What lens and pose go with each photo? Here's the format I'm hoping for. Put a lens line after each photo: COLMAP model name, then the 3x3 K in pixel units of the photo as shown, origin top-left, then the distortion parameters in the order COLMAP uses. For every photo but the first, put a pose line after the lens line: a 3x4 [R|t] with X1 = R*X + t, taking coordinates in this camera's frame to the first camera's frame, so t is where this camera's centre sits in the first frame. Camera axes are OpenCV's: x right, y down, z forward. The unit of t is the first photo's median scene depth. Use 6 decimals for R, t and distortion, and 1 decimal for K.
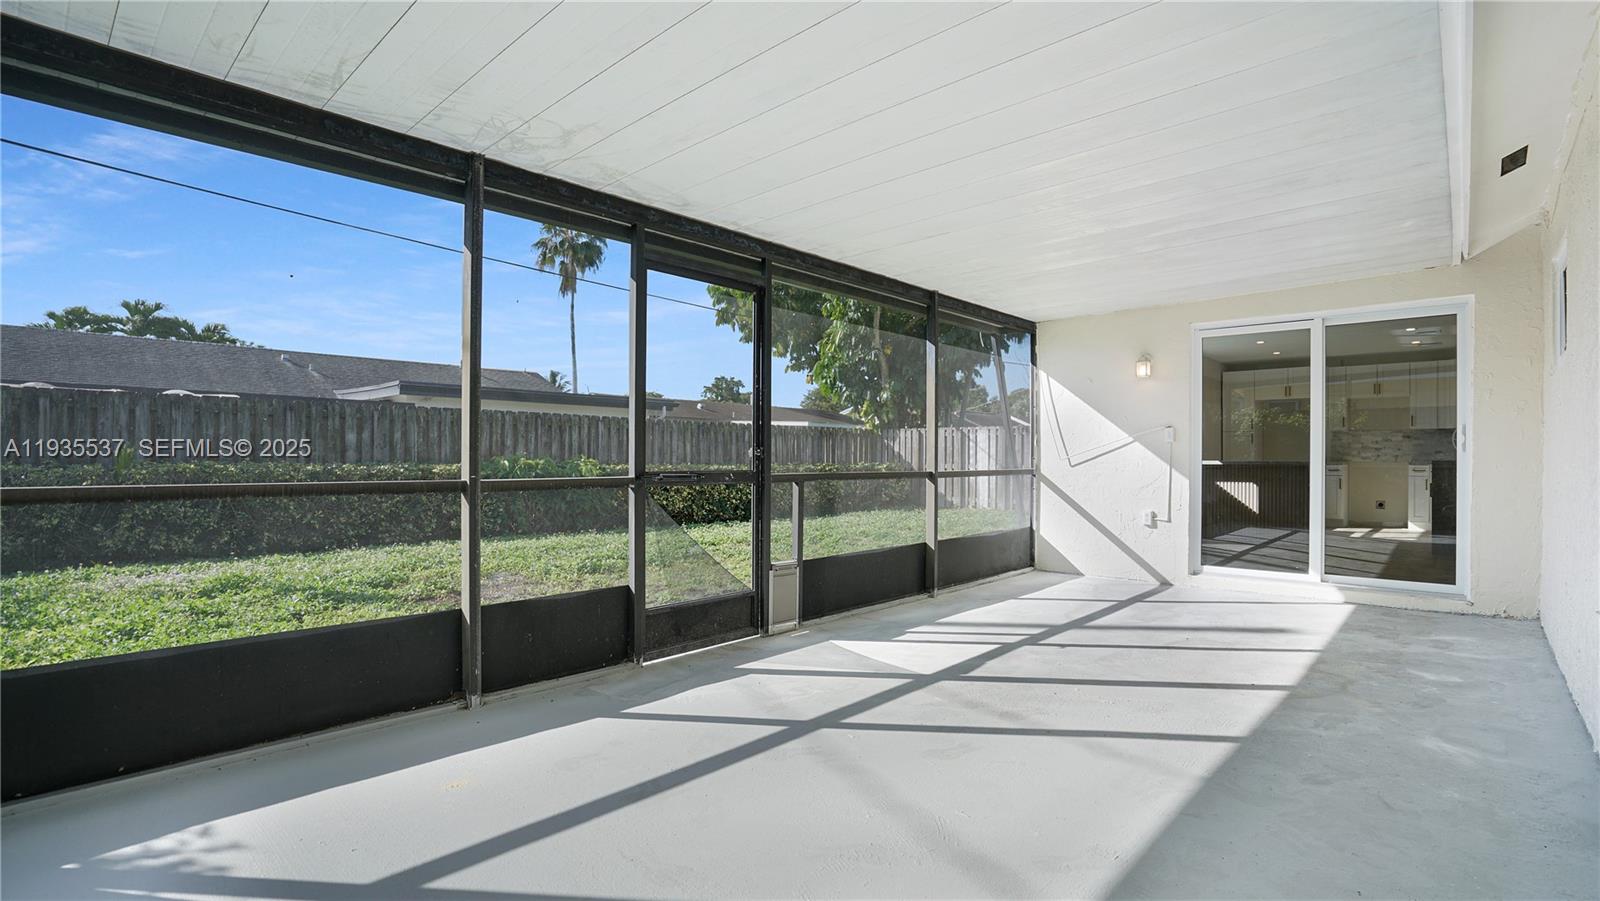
lens RADIAL K [[775.8, 0, 799.2], [0, 775.8, 456.5], [0, 0, 1]] dist [-0.061763, 0.023153]
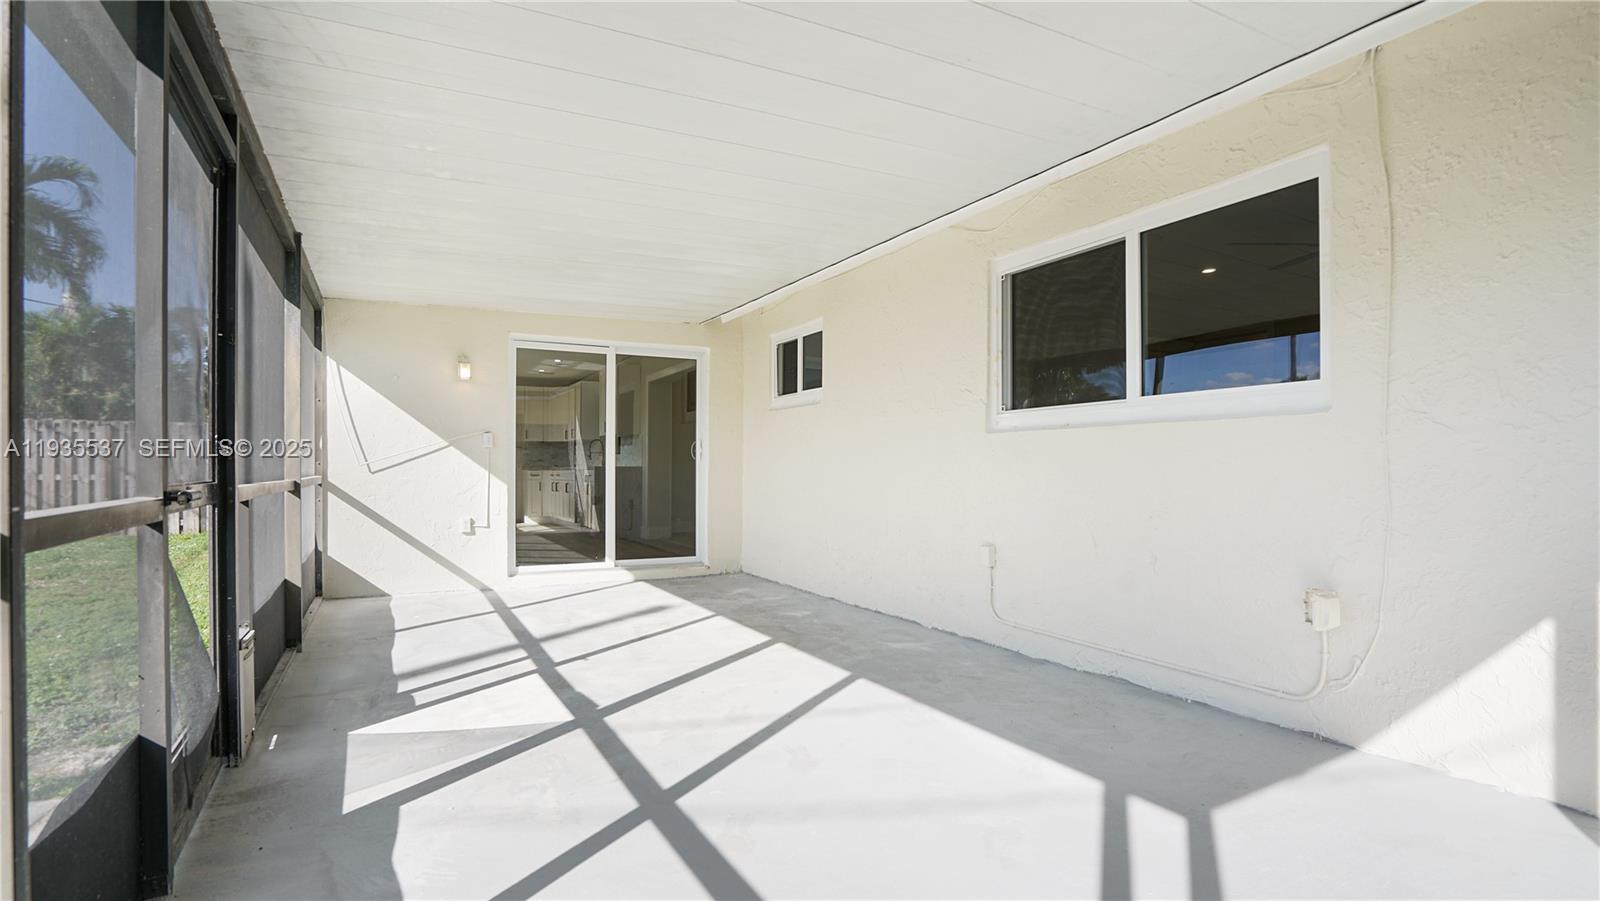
lens RADIAL K [[751.3, 0, 806.0], [0, 751.3, 474.5], [0, 0, 1]] dist [-0.060127, 0.017060]
pose [[0.320420, -0.010085, 0.947222, -0.288797], [-0.003490, 0.999924, 0.011826, 0.003228], [-0.947269, -0.007095, 0.320360, 0.282844]]
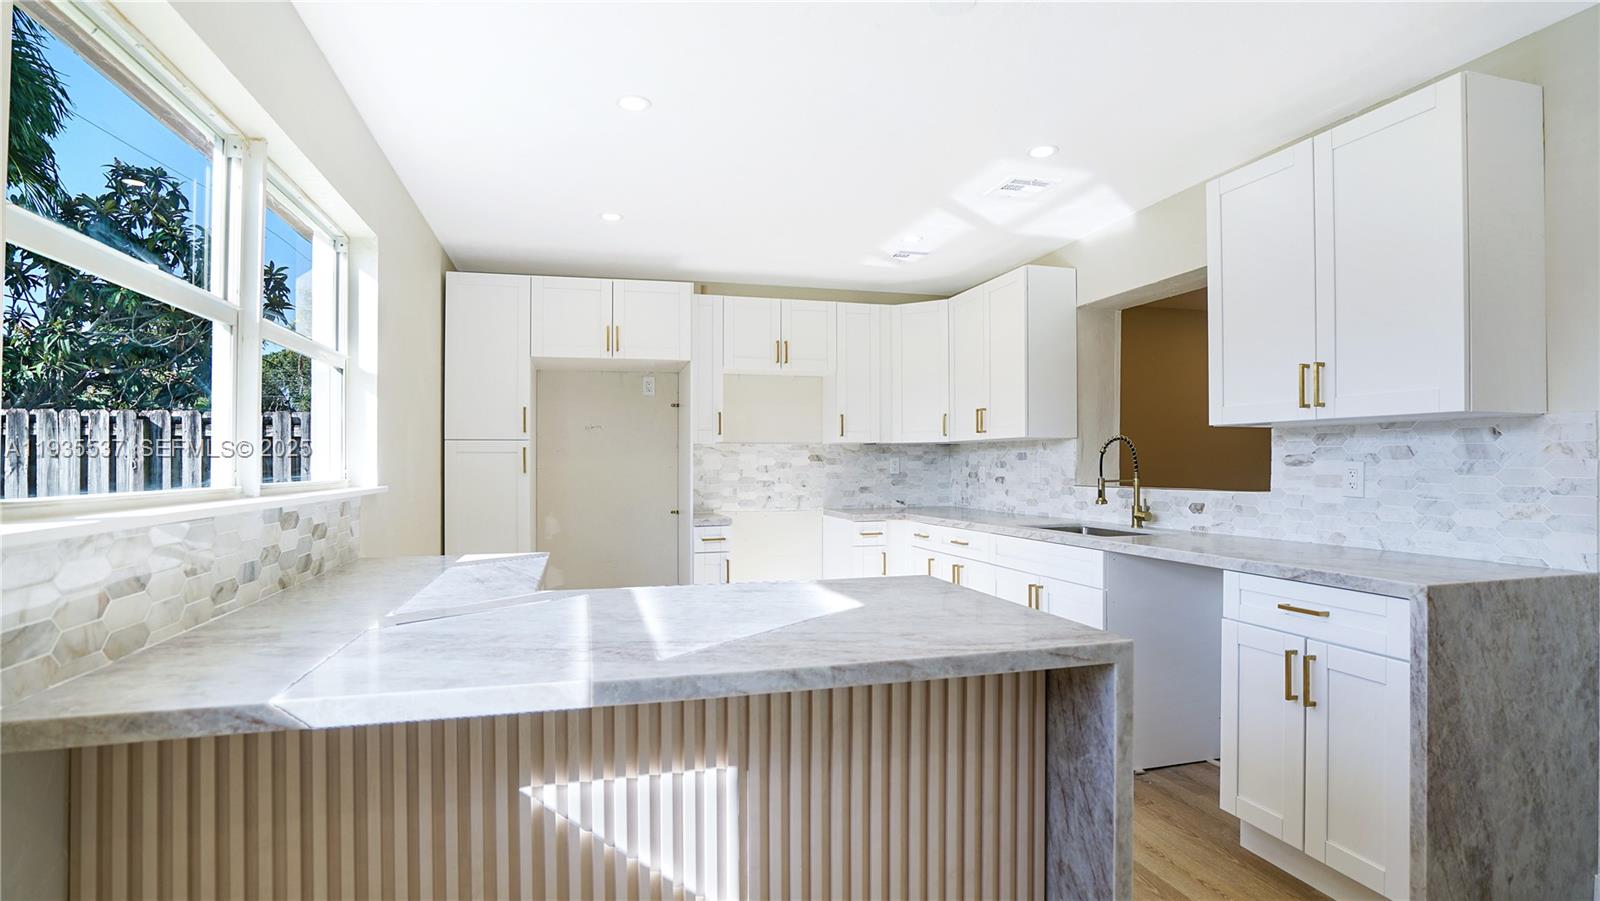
lens RADIAL K [[775.8, 0, 799.2], [0, 775.8, 456.5], [0, 0, 1]] dist [-0.061763, 0.023153]
pose [[0.544780, 0.005187, 0.838563, 0.600907], [0.000385, 0.999979, -0.006436, -0.037680], [-0.838579, 0.003829, 0.544767, 1.156175]]
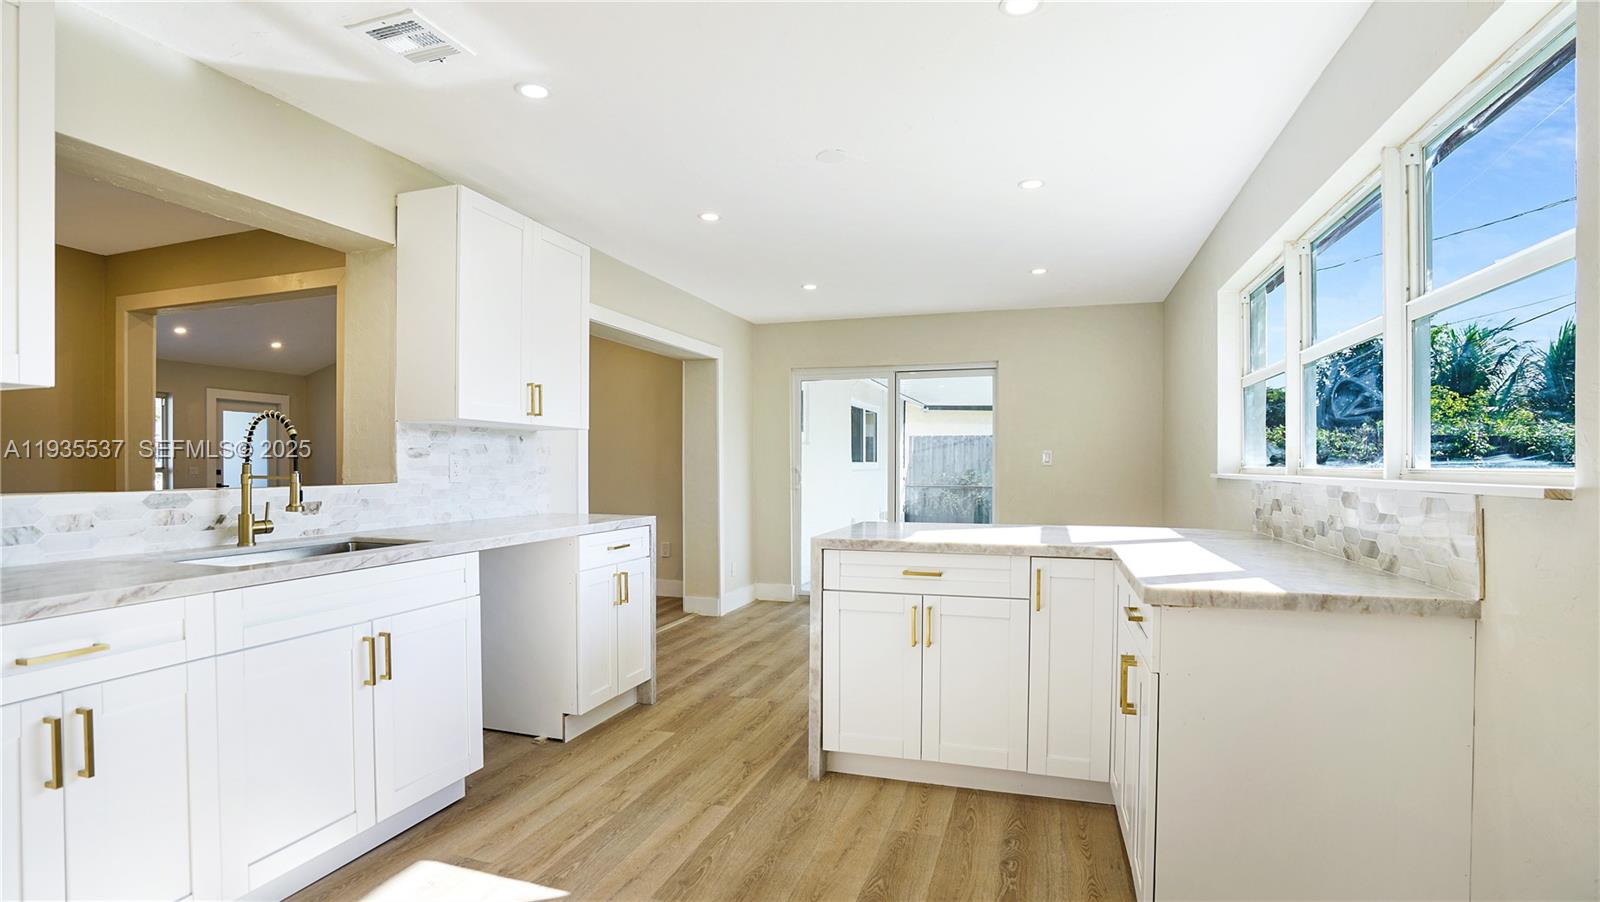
lens RADIAL K [[775.8, 0, 799.2], [0, 775.8, 457.0], [0, 0, 1]] dist [-0.061763, 0.023153]
pose [[-0.911583, -0.010507, -0.410981, 1.059945], [-0.005422, 0.999894, -0.013538, -0.030814], [0.411080, -0.010113, -0.911543, 1.656172]]
